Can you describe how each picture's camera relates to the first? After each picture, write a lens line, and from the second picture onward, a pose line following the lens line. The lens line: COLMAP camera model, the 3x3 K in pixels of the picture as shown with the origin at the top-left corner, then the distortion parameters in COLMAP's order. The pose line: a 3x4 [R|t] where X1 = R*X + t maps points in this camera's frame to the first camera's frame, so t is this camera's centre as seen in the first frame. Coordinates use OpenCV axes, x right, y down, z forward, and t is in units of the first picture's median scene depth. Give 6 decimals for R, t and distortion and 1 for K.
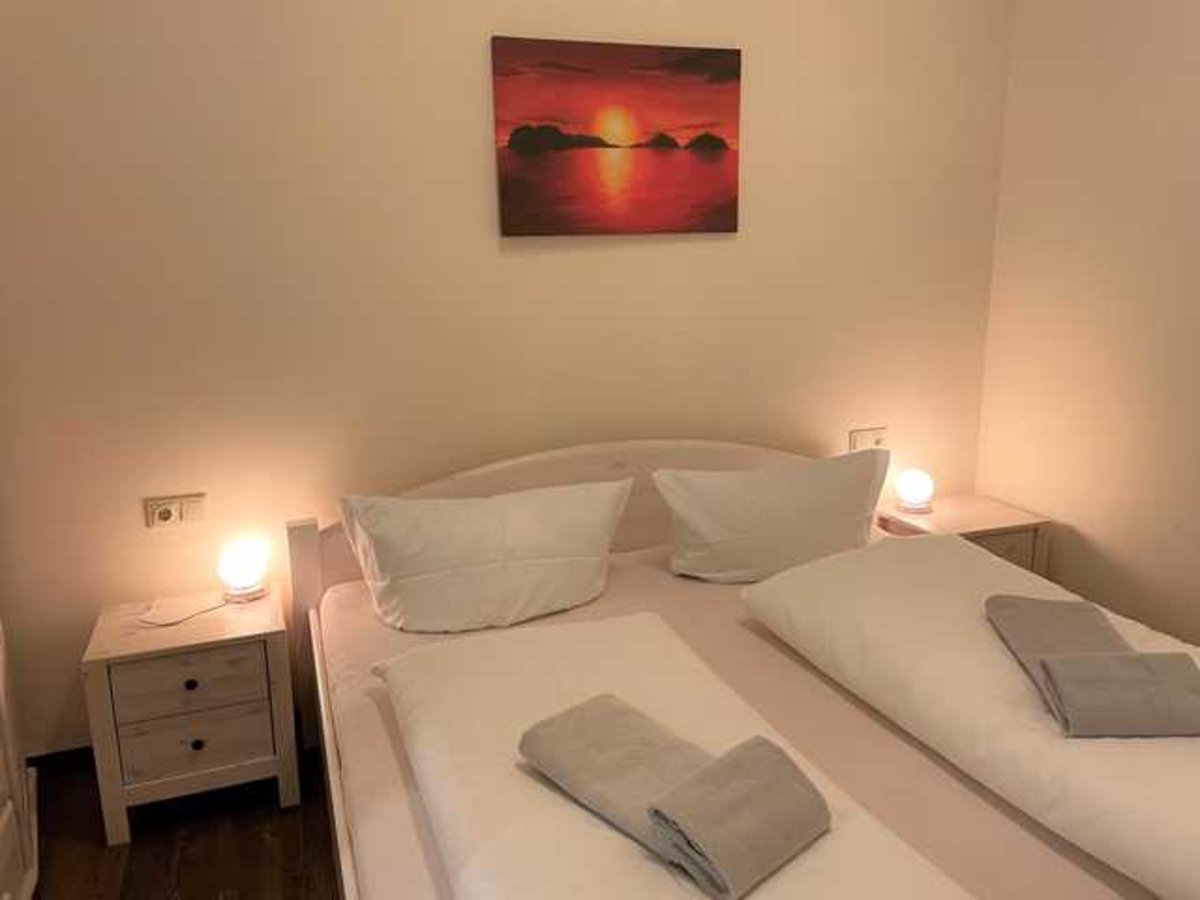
lens RADIAL K [[914.7, 0, 600.0], [0, 914.7, 450.0], [0, 0, 1]] dist [0.046075, -0.057641]
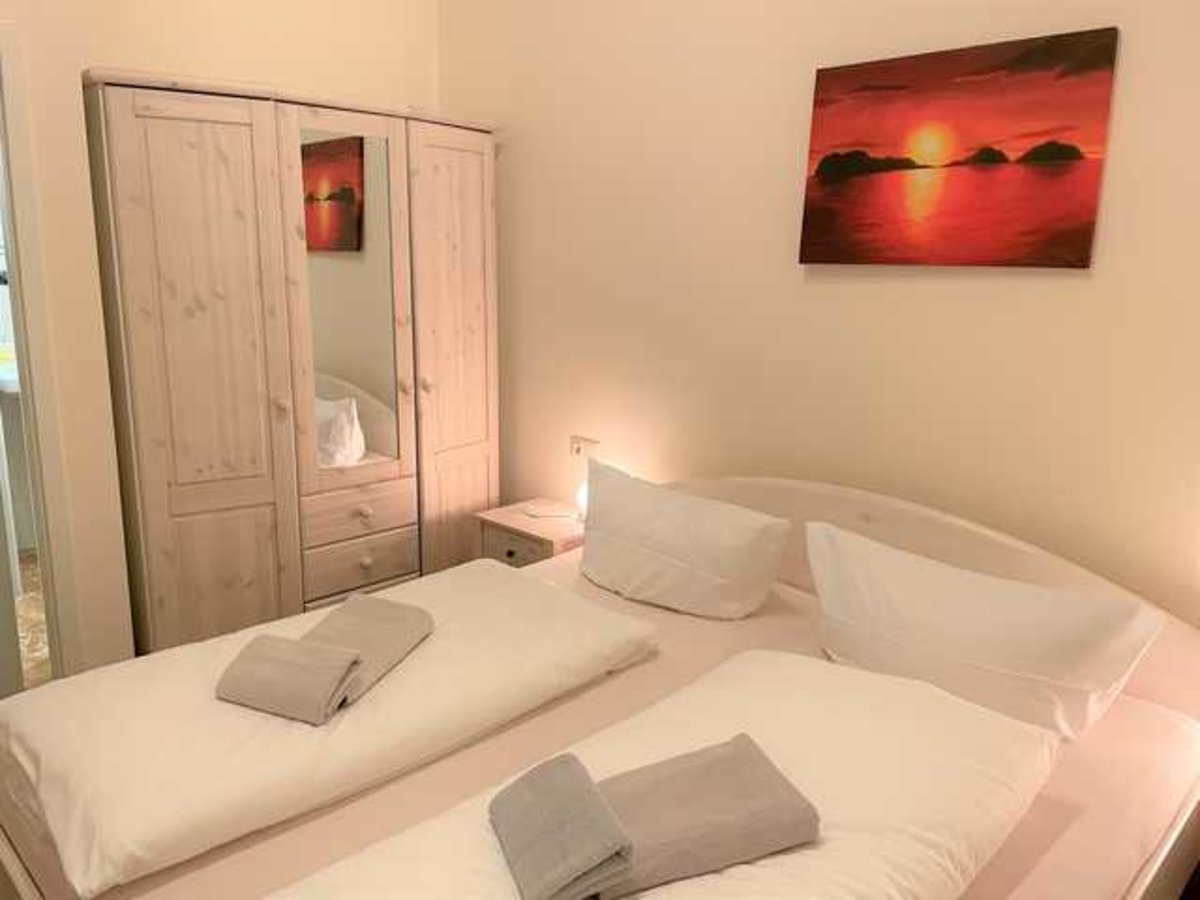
lens RADIAL K [[914.7, 0, 600.0], [0, 914.7, 450.0], [0, 0, 1]] dist [0.046075, -0.057641]
pose [[0.409728, 0.214598, -0.886606, 0.736021], [-0.234490, 0.964051, 0.124978, -0.104571], [0.881554, 0.156693, 0.445320, 0.369922]]
